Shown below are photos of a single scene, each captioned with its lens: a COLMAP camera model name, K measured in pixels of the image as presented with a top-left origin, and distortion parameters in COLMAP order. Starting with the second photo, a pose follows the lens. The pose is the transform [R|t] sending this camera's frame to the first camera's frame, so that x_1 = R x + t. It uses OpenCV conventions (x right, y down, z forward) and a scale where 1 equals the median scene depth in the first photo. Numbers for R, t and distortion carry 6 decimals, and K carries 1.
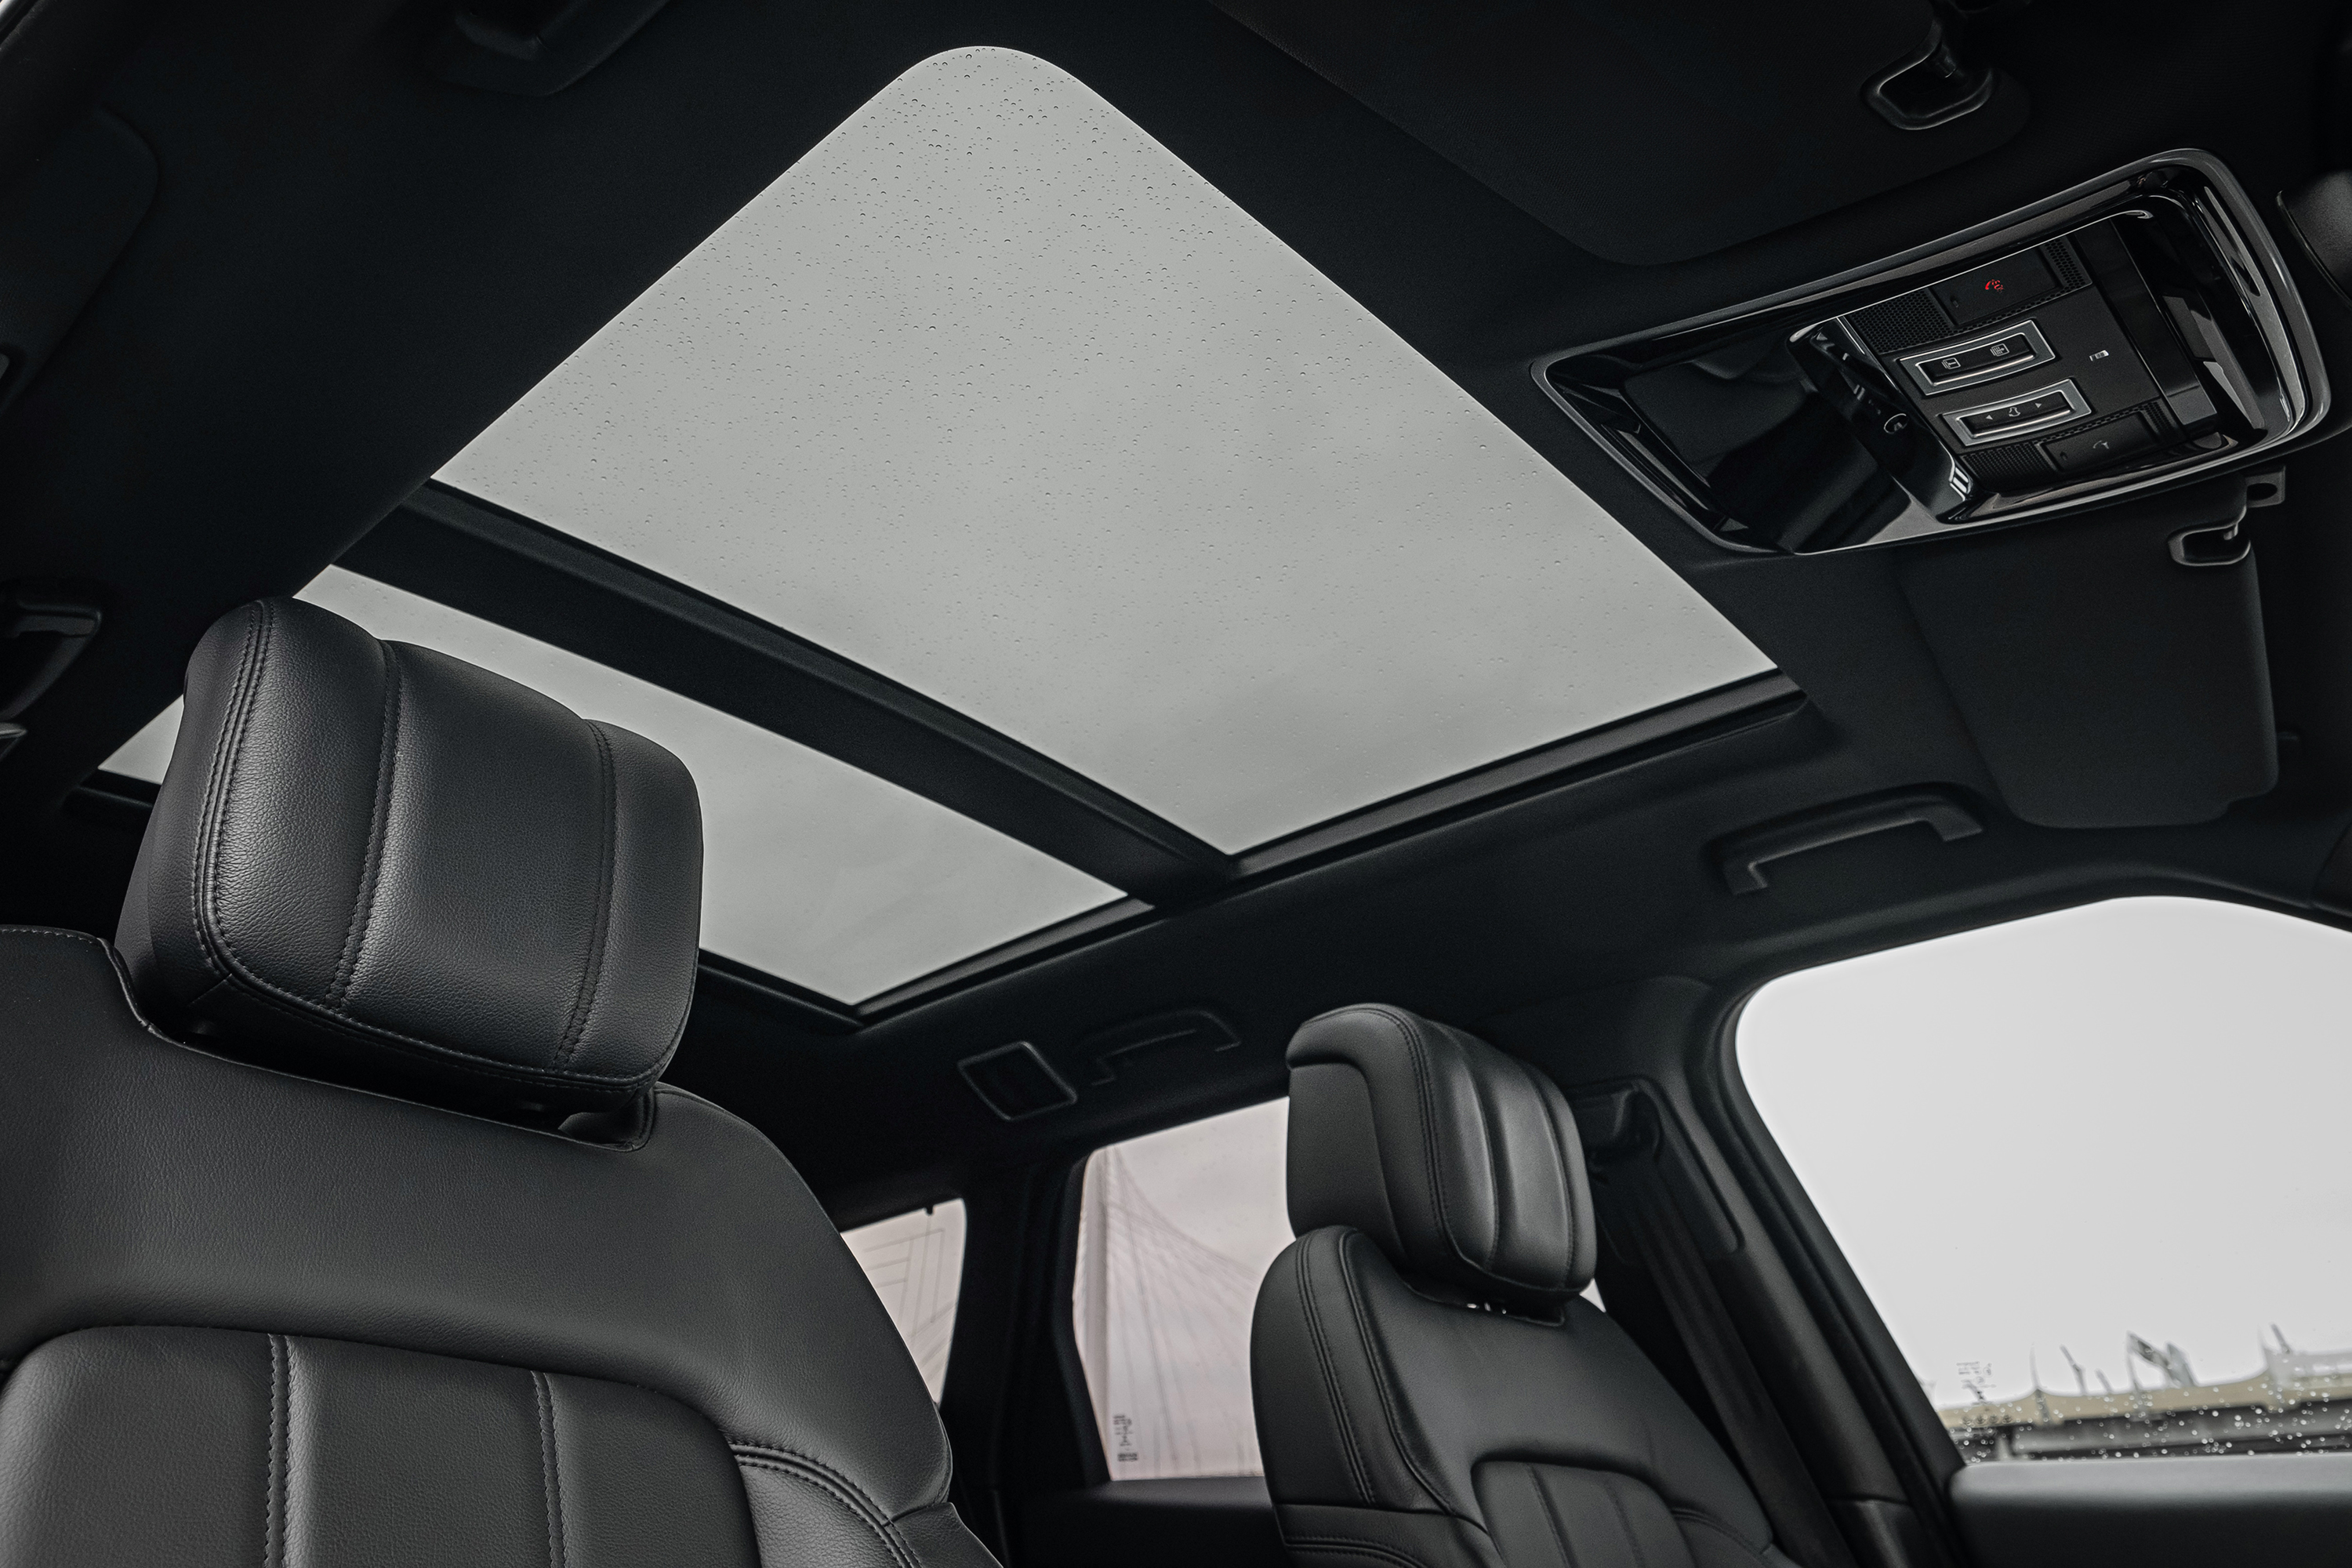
lens RADIAL K [[1592.3, 0, 1176.0], [0, 1592.3, 784.0], [0, 0, 1]] dist [-0.006818, -0.004986]
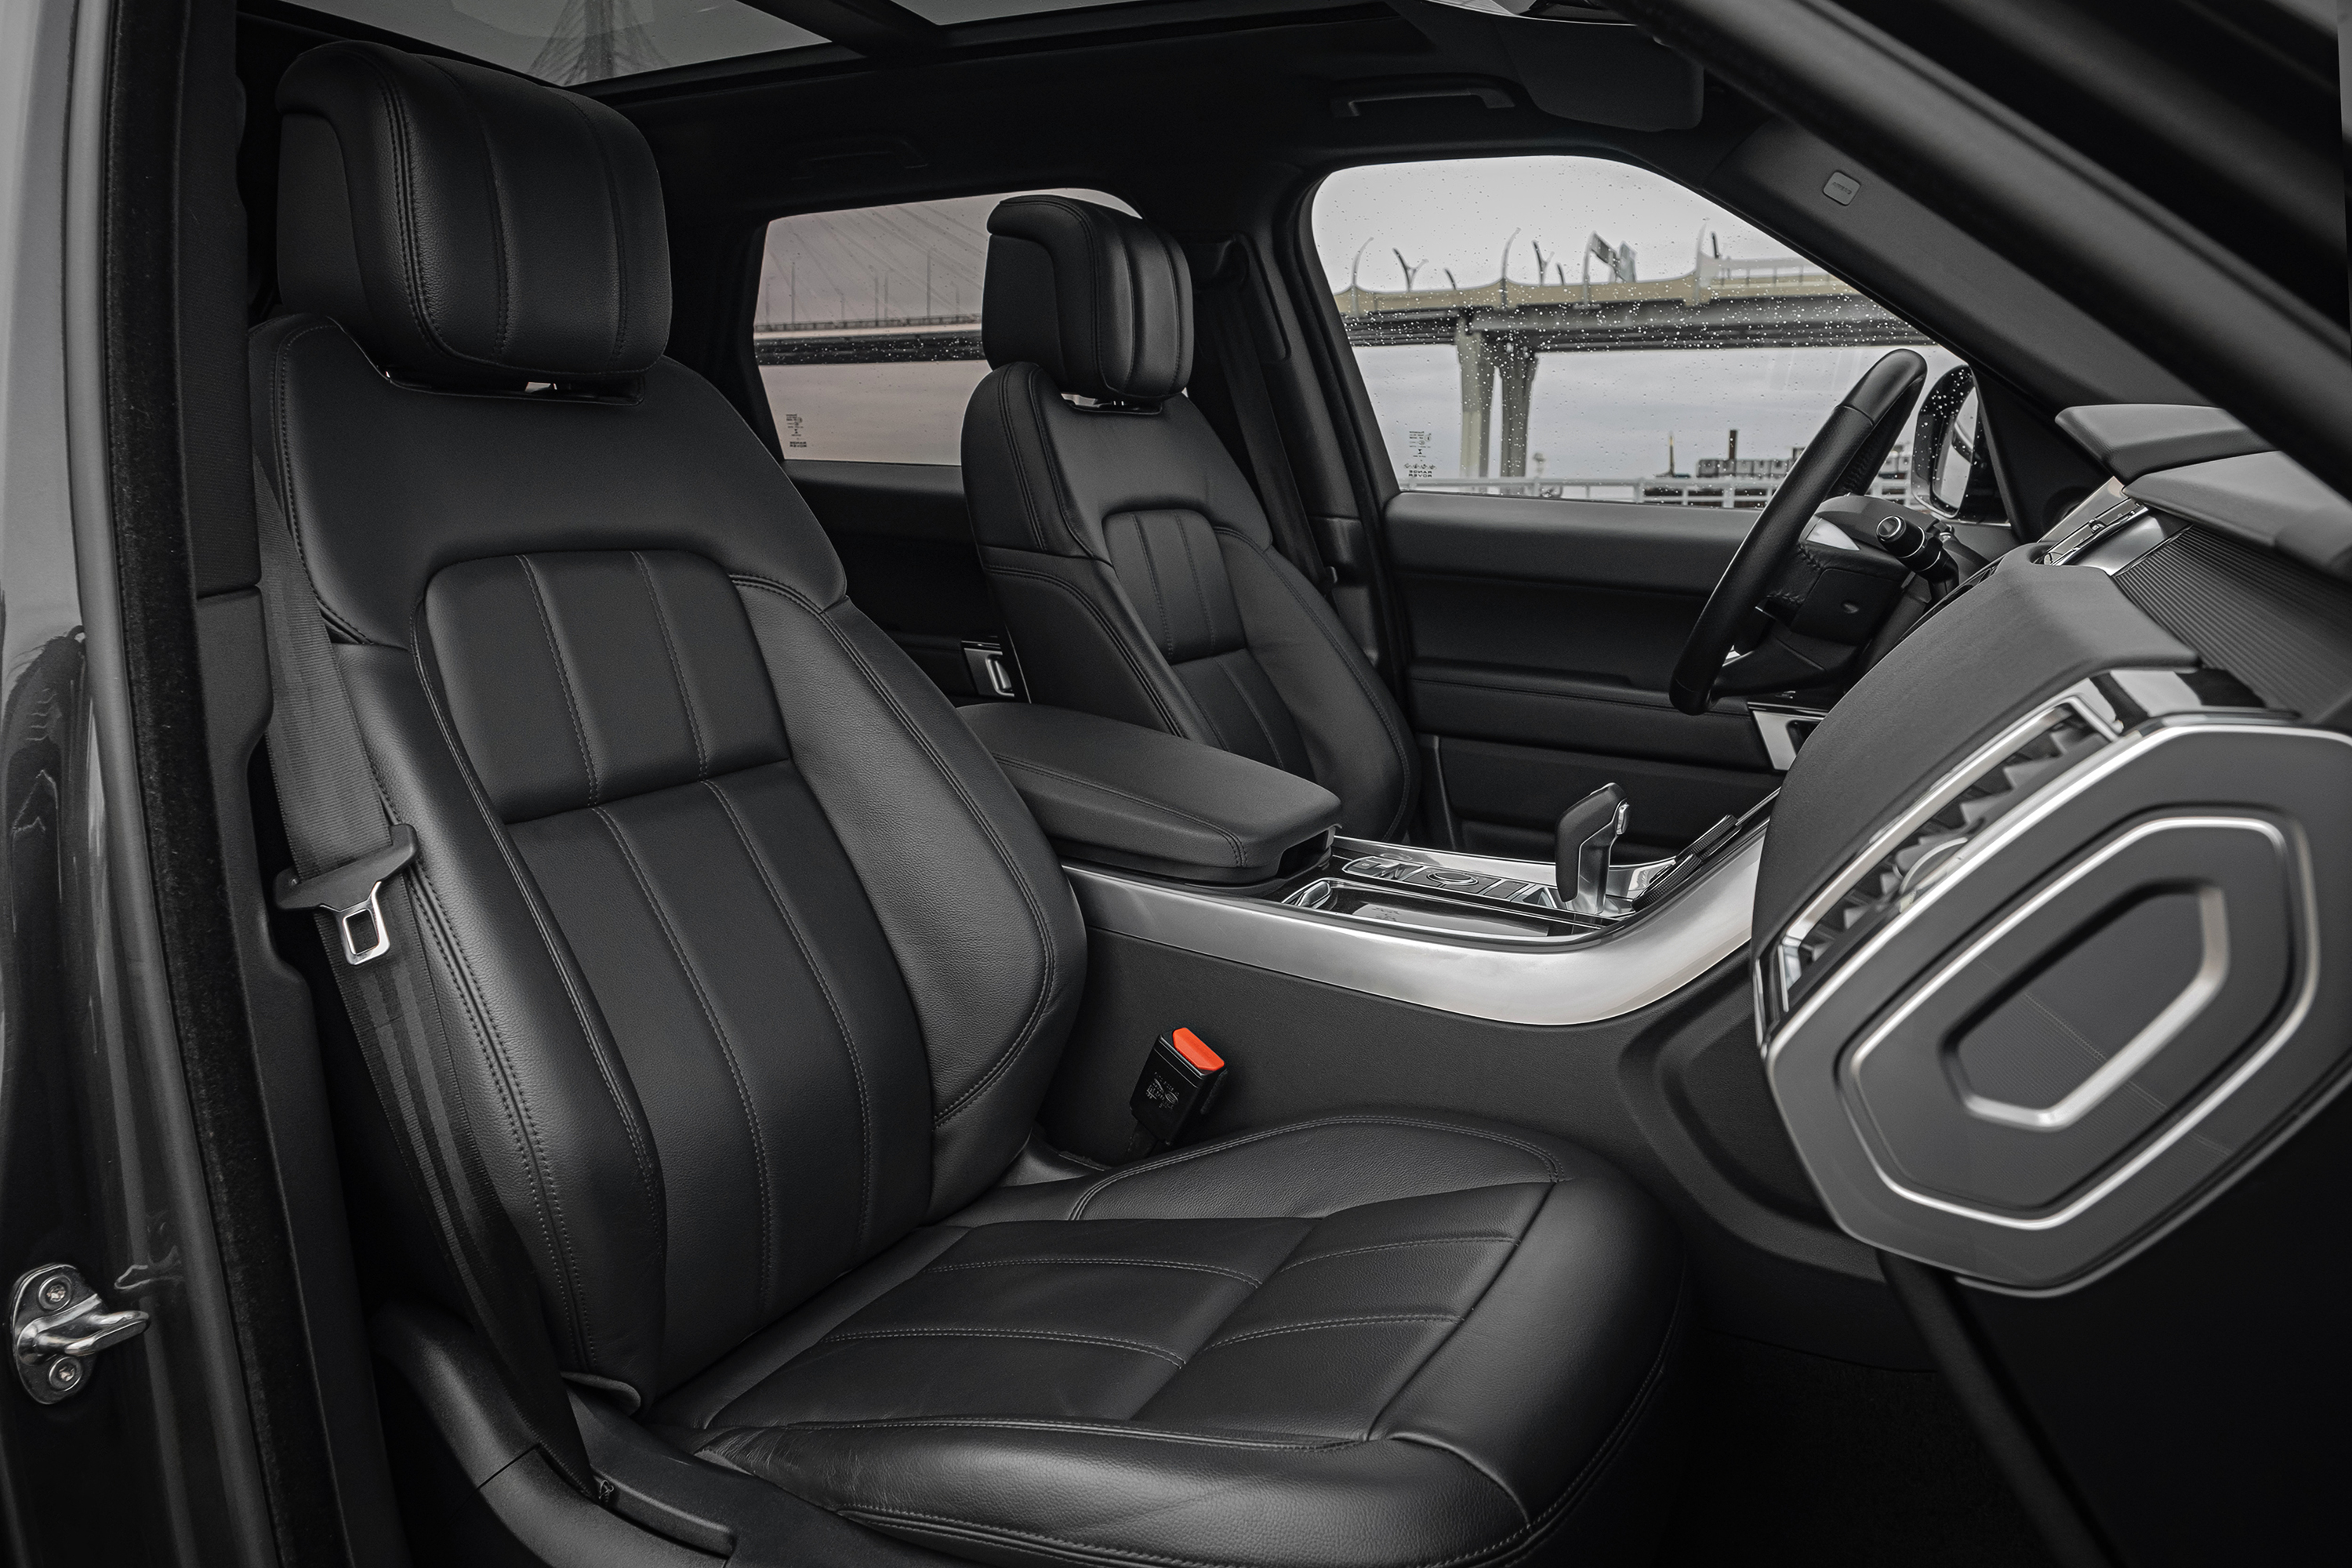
lens RADIAL K [[1709.8, 0, 1104.4], [0, 1709.8, 815.7], [0, 0, 1]] dist [-0.014762, -0.003159]
pose [[0.969237, -0.044591, 0.242057, -0.193198], [-0.122357, 0.766027, 0.631055, -0.341954], [-0.213562, -0.641259, 0.737006, -0.355315]]
